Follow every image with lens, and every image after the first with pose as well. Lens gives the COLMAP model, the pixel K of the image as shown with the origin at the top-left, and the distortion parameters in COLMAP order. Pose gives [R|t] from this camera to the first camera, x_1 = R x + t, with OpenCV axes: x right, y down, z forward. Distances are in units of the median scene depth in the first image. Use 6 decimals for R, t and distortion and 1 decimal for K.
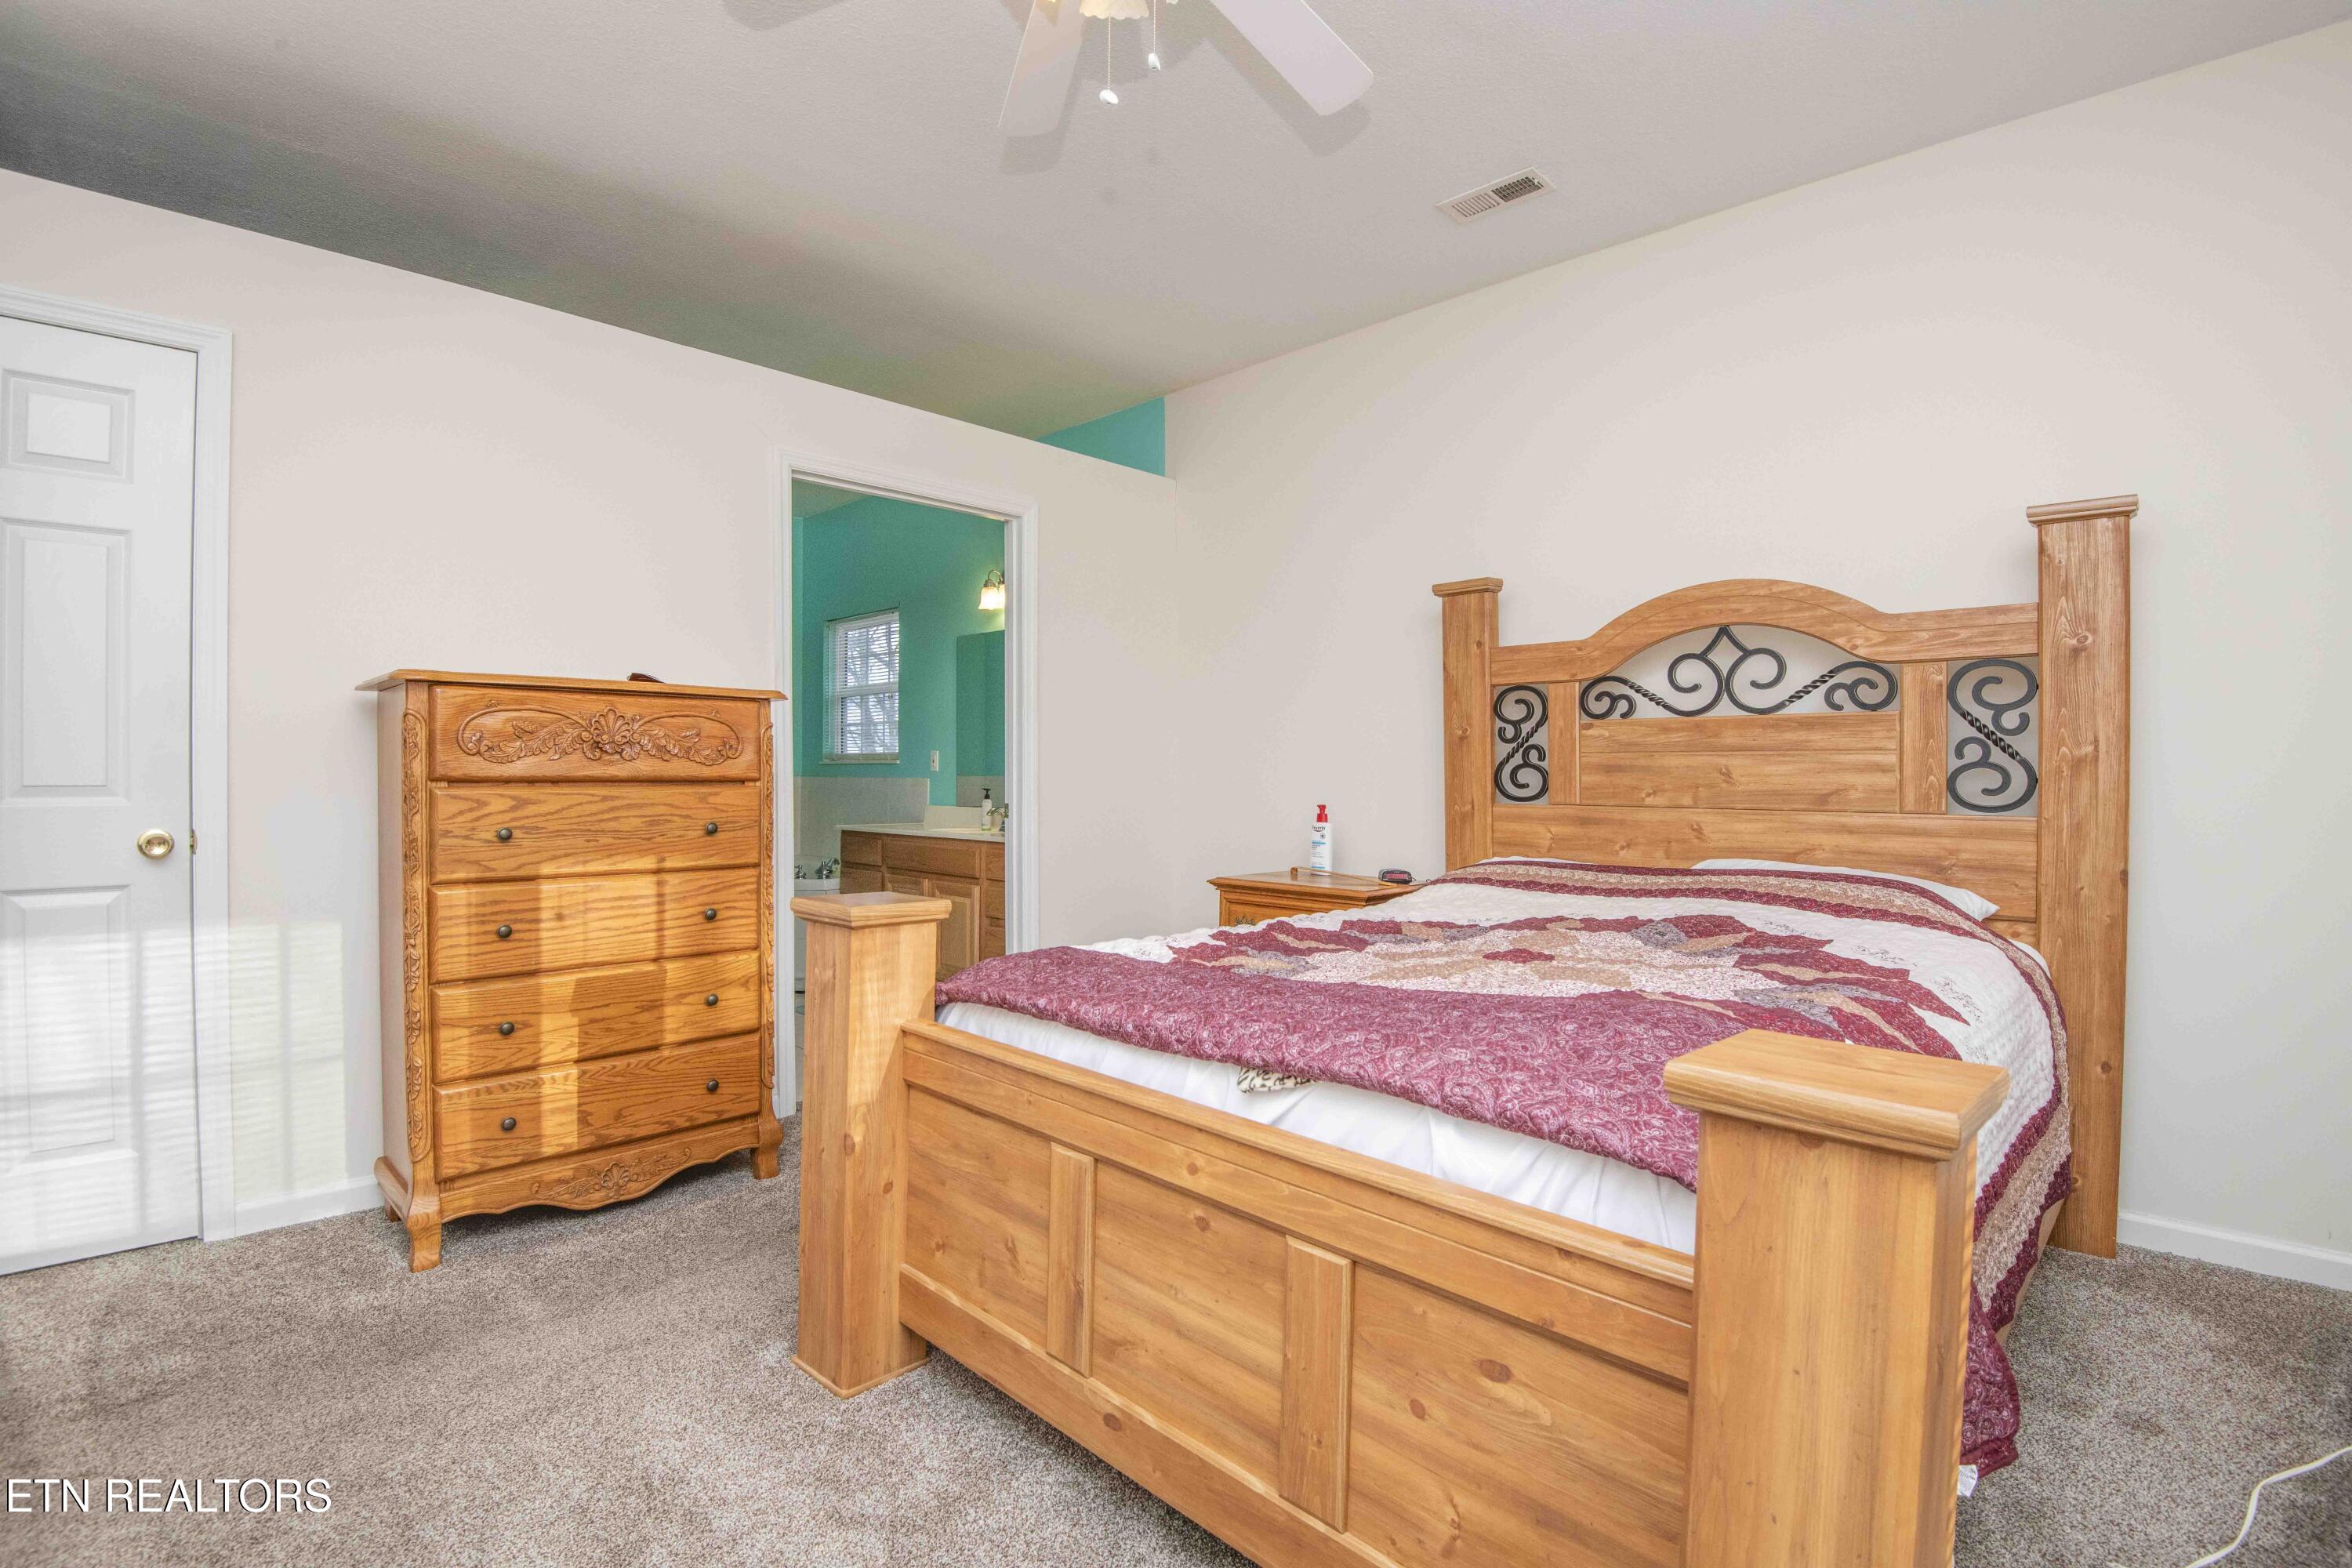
lens RADIAL K [[1084.0, 0, 1182.7], [0, 1084.0, 788.0], [0, 0, 1]] dist [-0.015266, -0.000347]
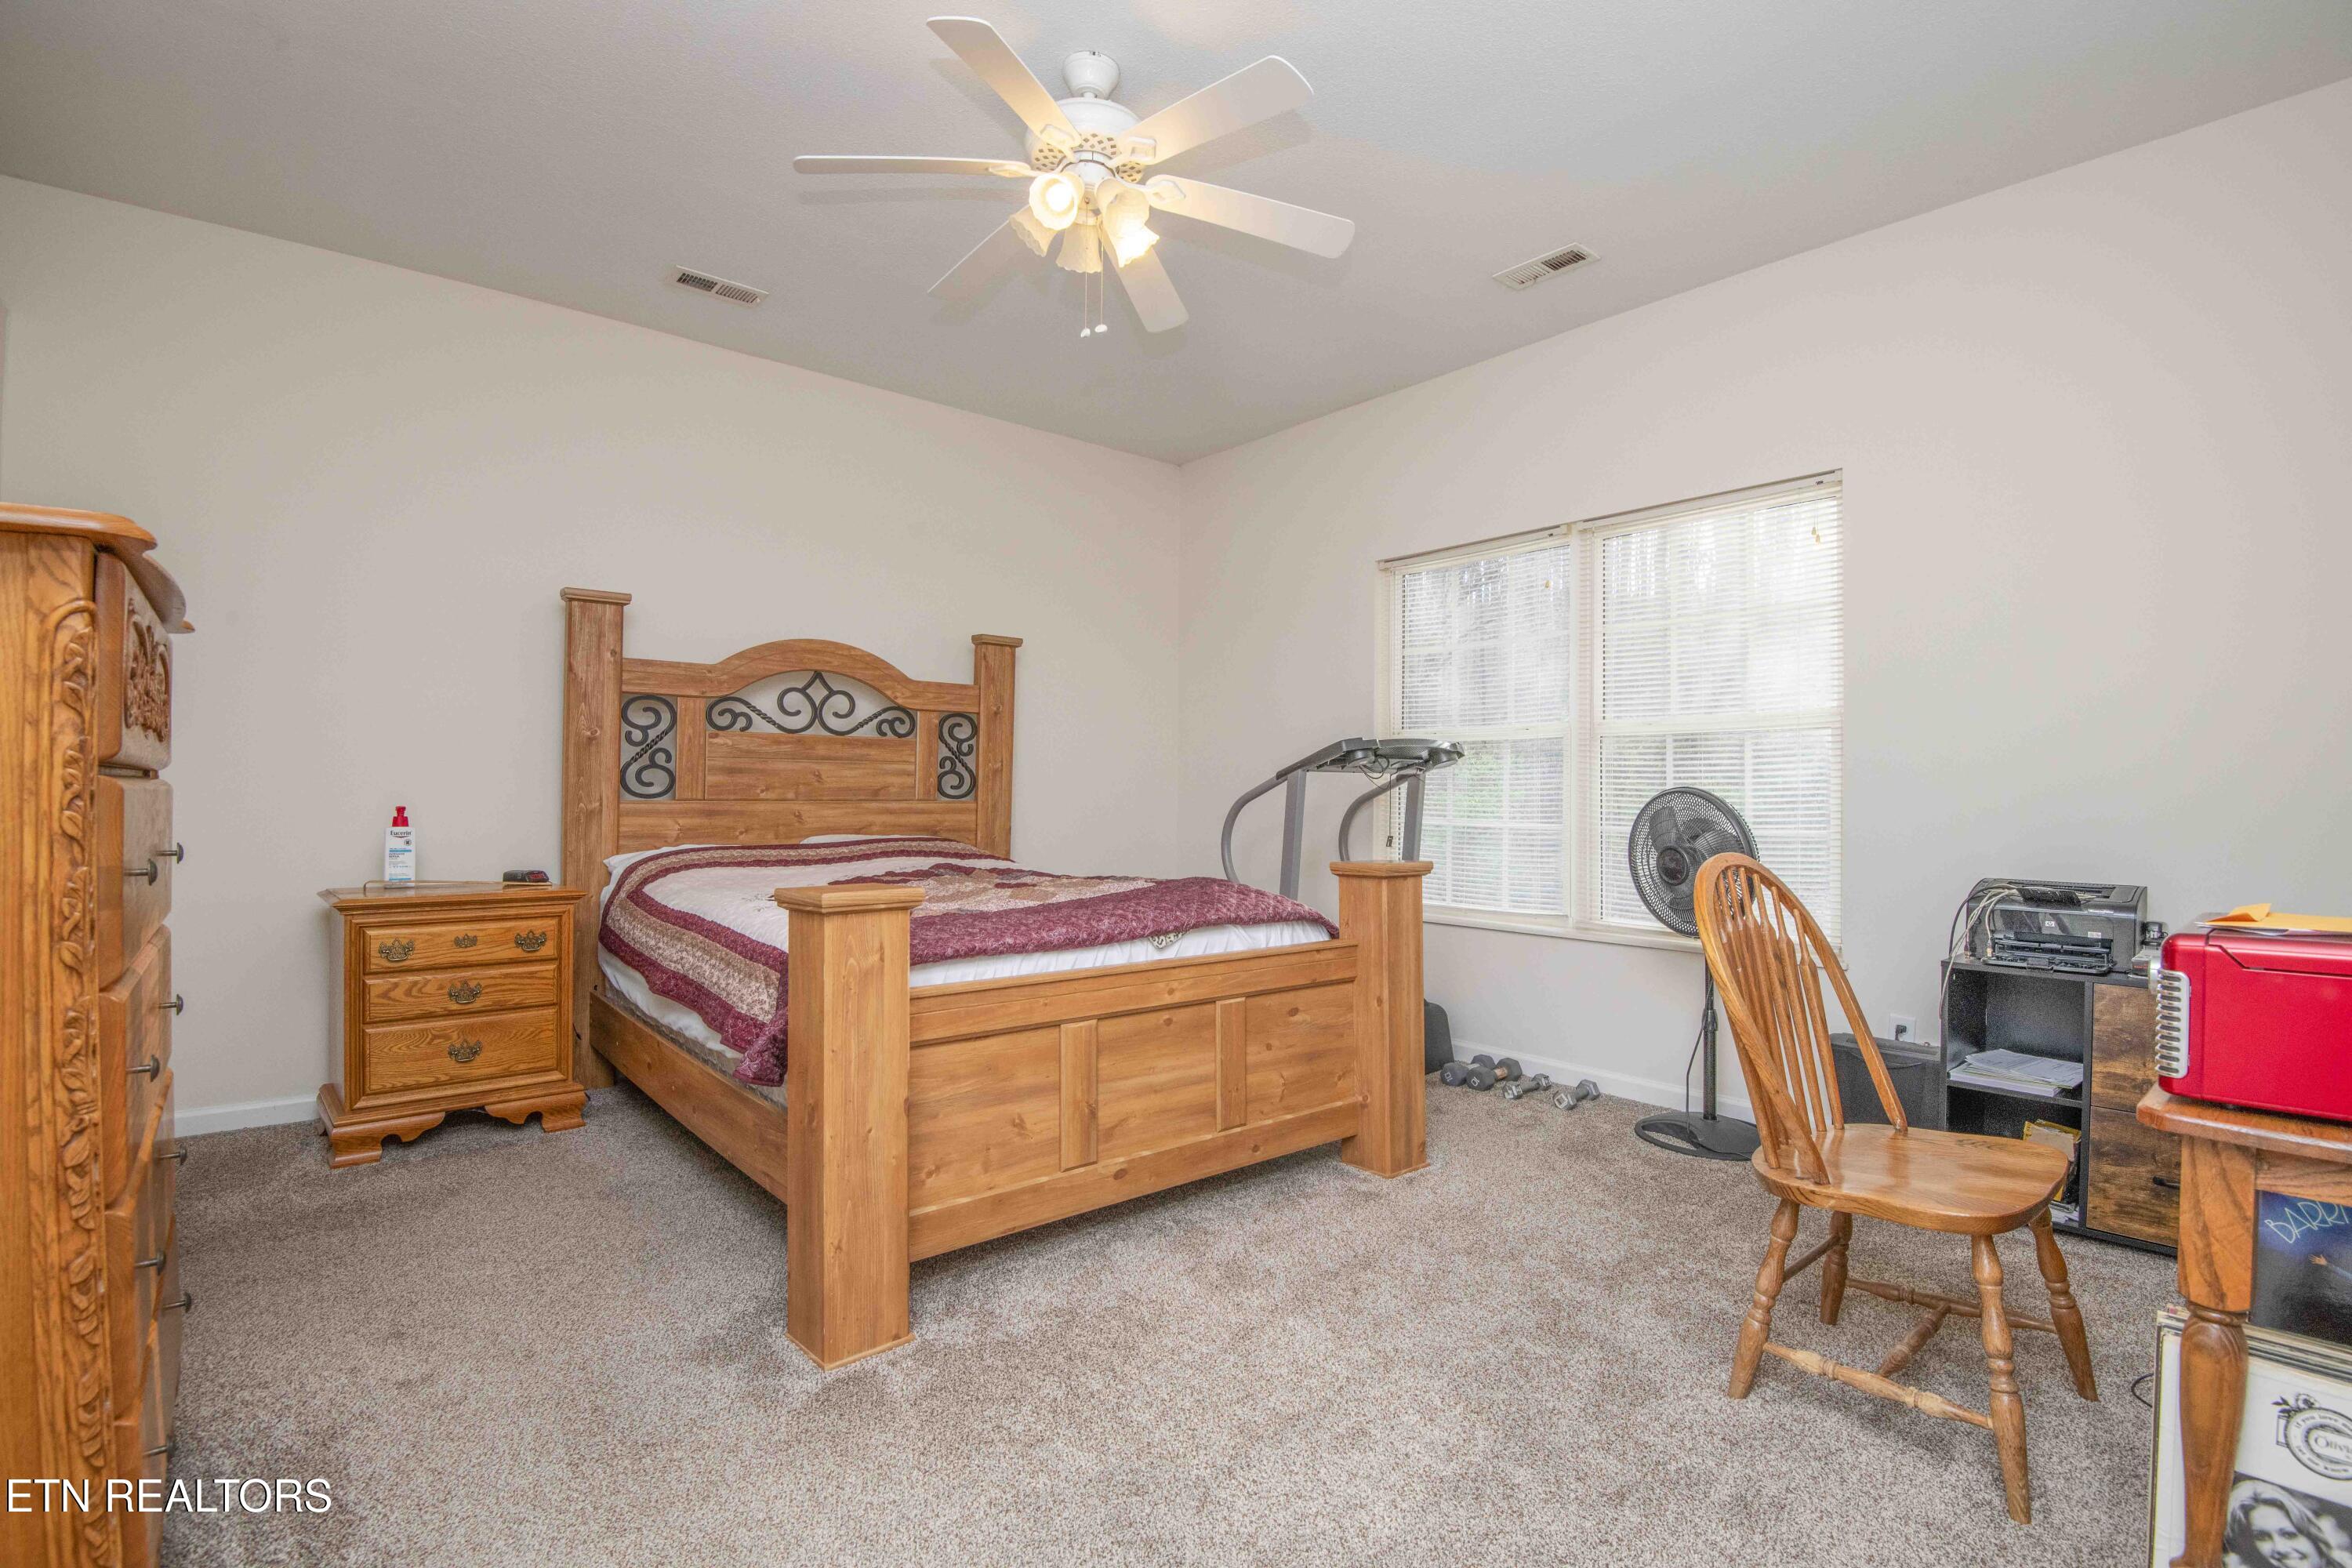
lens RADIAL K [[1084.0, 0, 1182.7], [0, 1084.0, 788.0], [0, 0, 1]] dist [-0.015266, -0.000347]
pose [[0.091884, -0.000992, 0.995769, -0.893784], [0.005955, 0.999982, 0.000447, 0.005457], [-0.995752, 0.005888, 0.091888, 0.404480]]
